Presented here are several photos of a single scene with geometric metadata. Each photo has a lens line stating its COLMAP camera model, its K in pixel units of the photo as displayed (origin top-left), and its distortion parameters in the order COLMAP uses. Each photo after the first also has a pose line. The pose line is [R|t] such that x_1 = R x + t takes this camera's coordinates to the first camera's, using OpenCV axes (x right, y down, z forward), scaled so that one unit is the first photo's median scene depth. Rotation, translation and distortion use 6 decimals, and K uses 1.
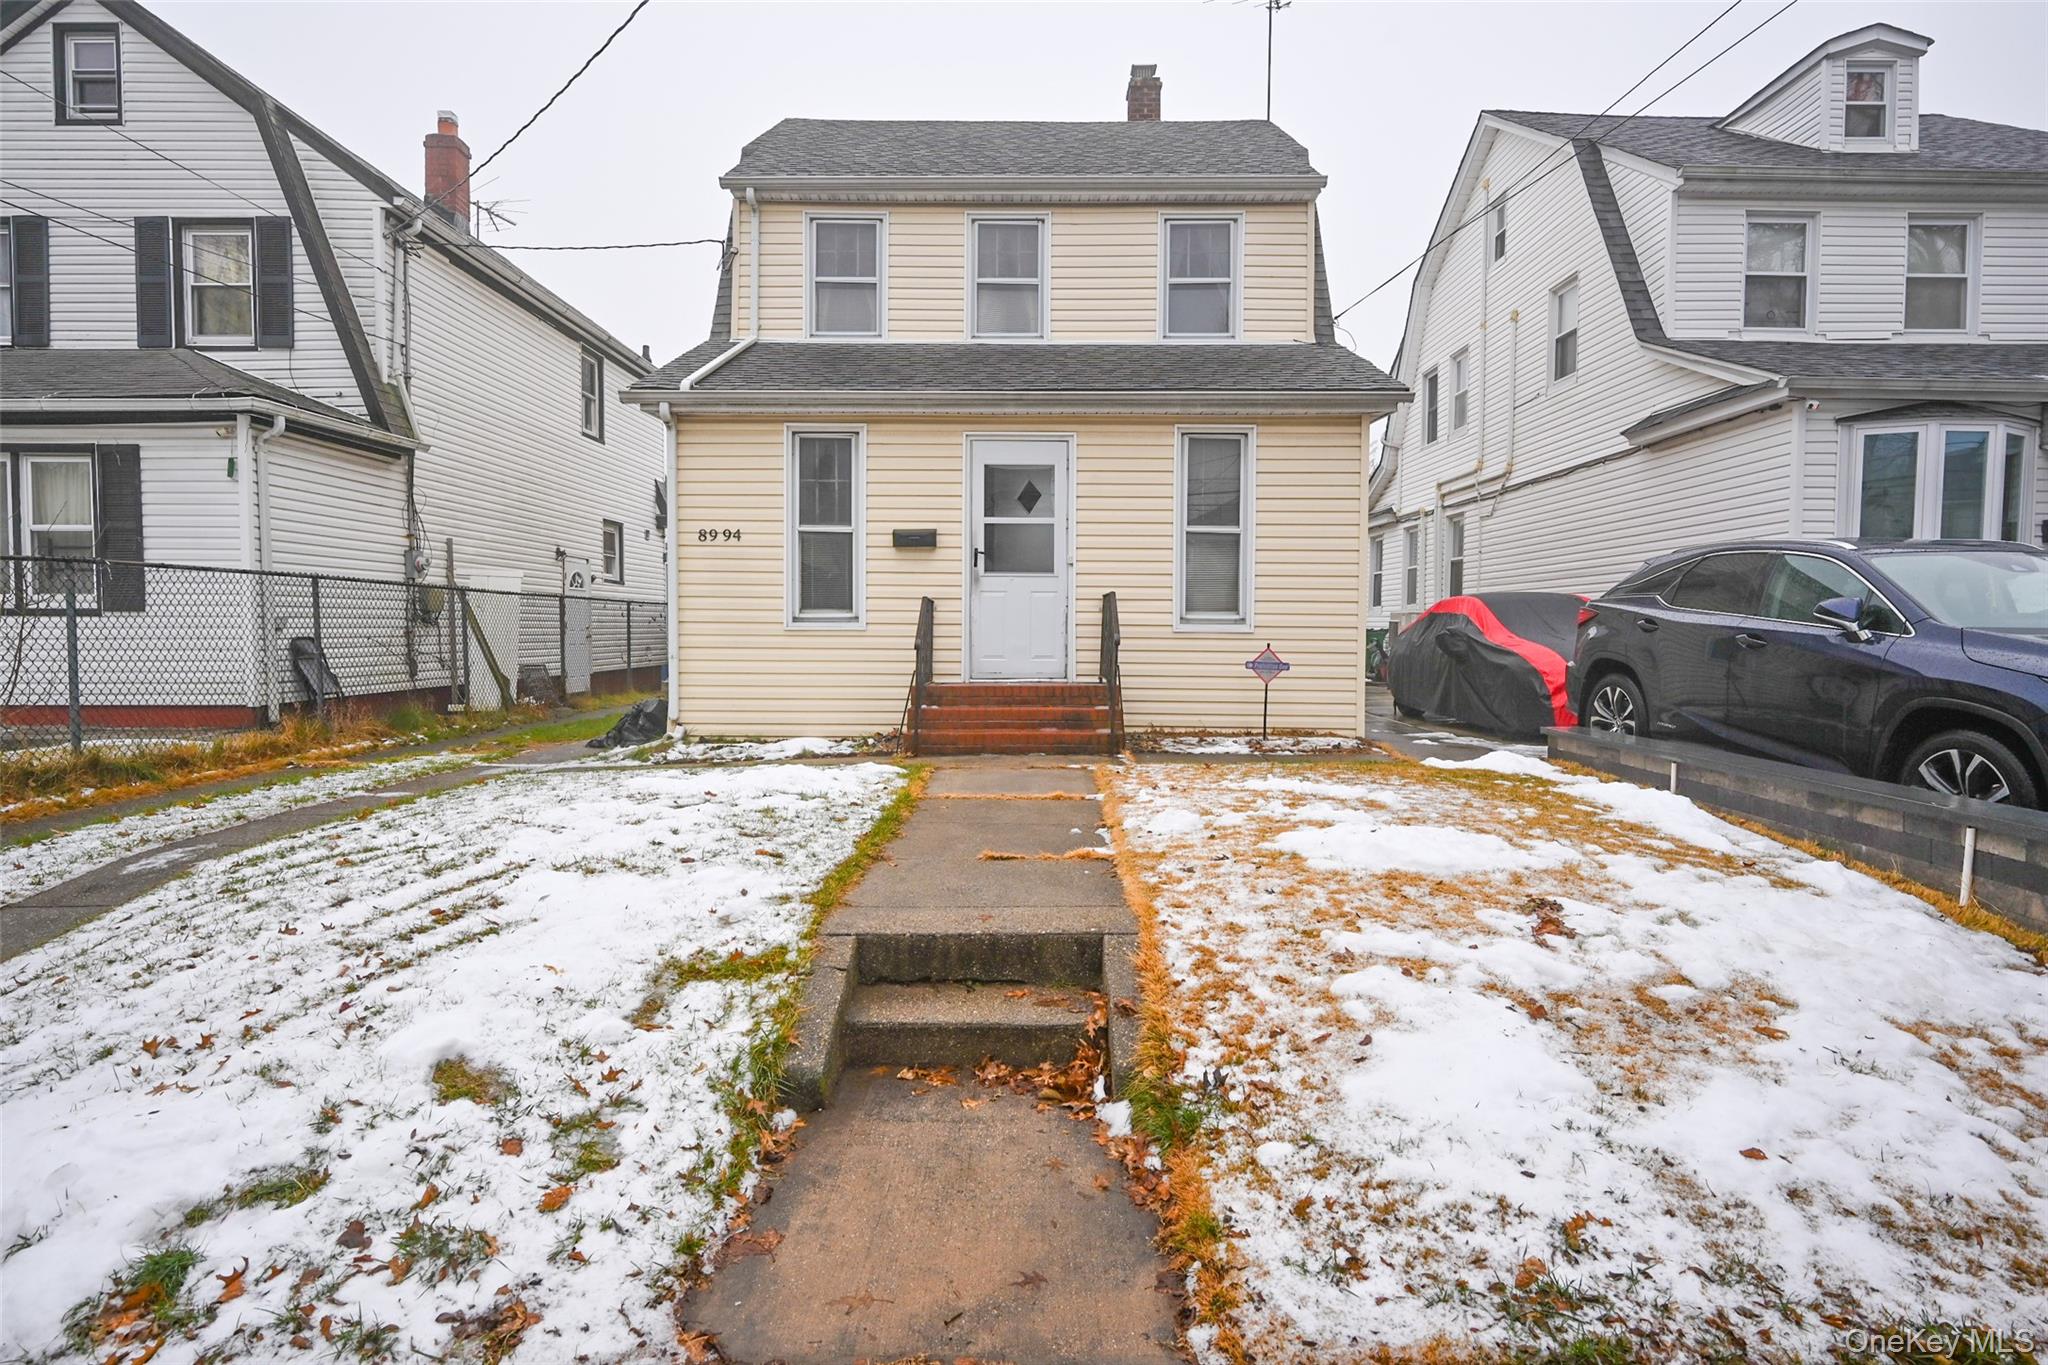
lens RADIAL K [[1104.9, 0, 1027.8], [0, 1104.9, 687.0], [0, 0, 1]] dist [-0.001787, -0.004242]
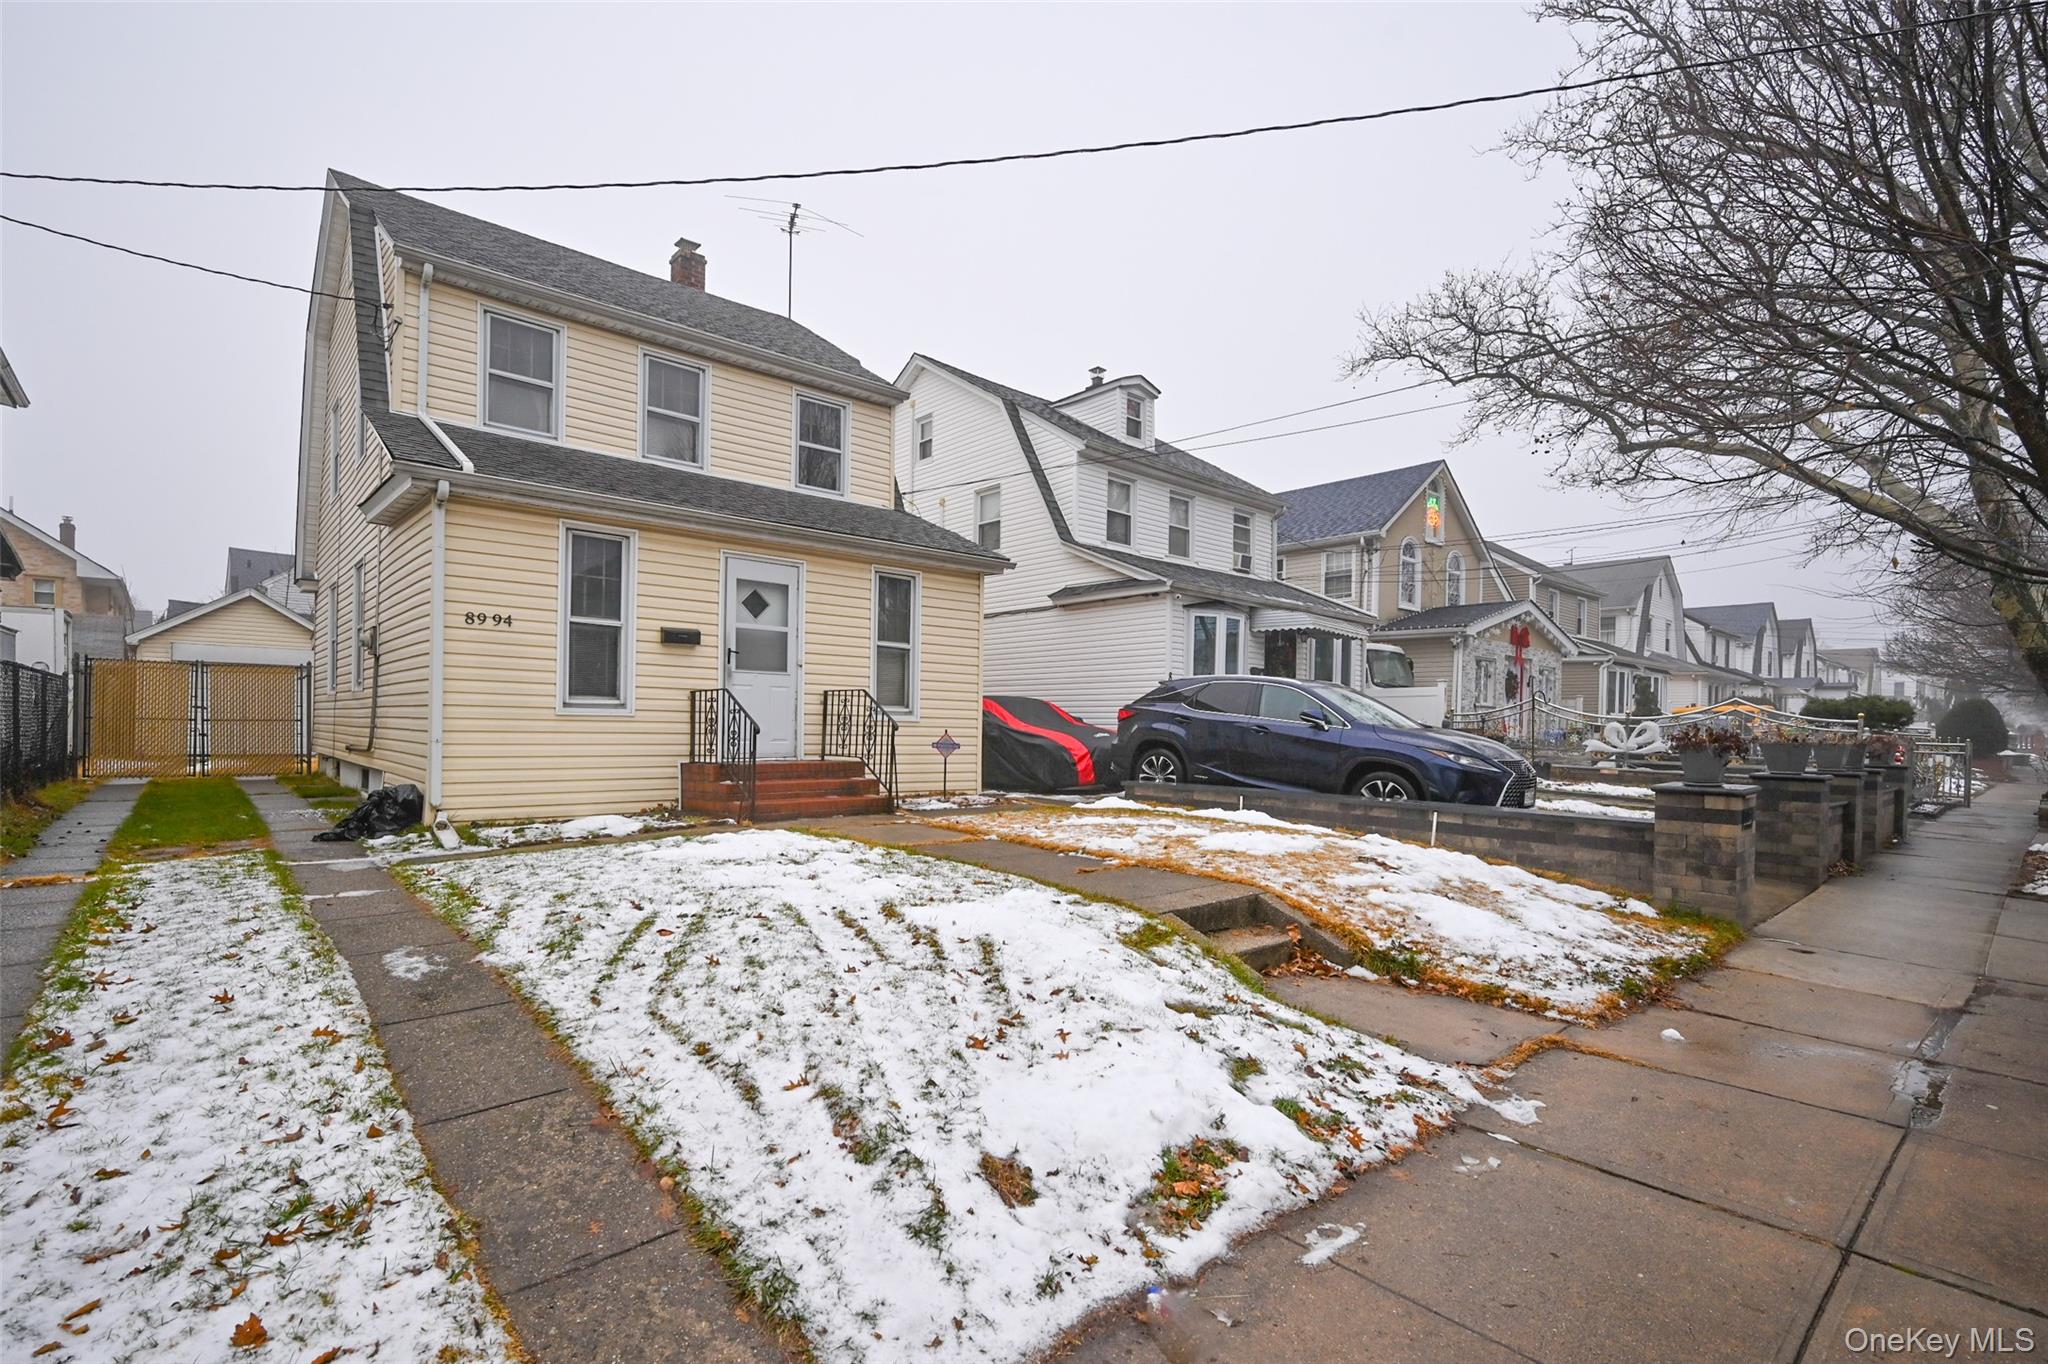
lens RADIAL K [[944.1, 0, 1020.8], [0, 944.1, 716.4], [0, 0, 1]] dist [0.015029, 0.000007]
pose [[0.745800, 0.012465, 0.666053, -0.488366], [0.020642, 0.998912, -0.041807, -0.003321], [-0.665850, 0.044929, 0.744732, 0.039838]]
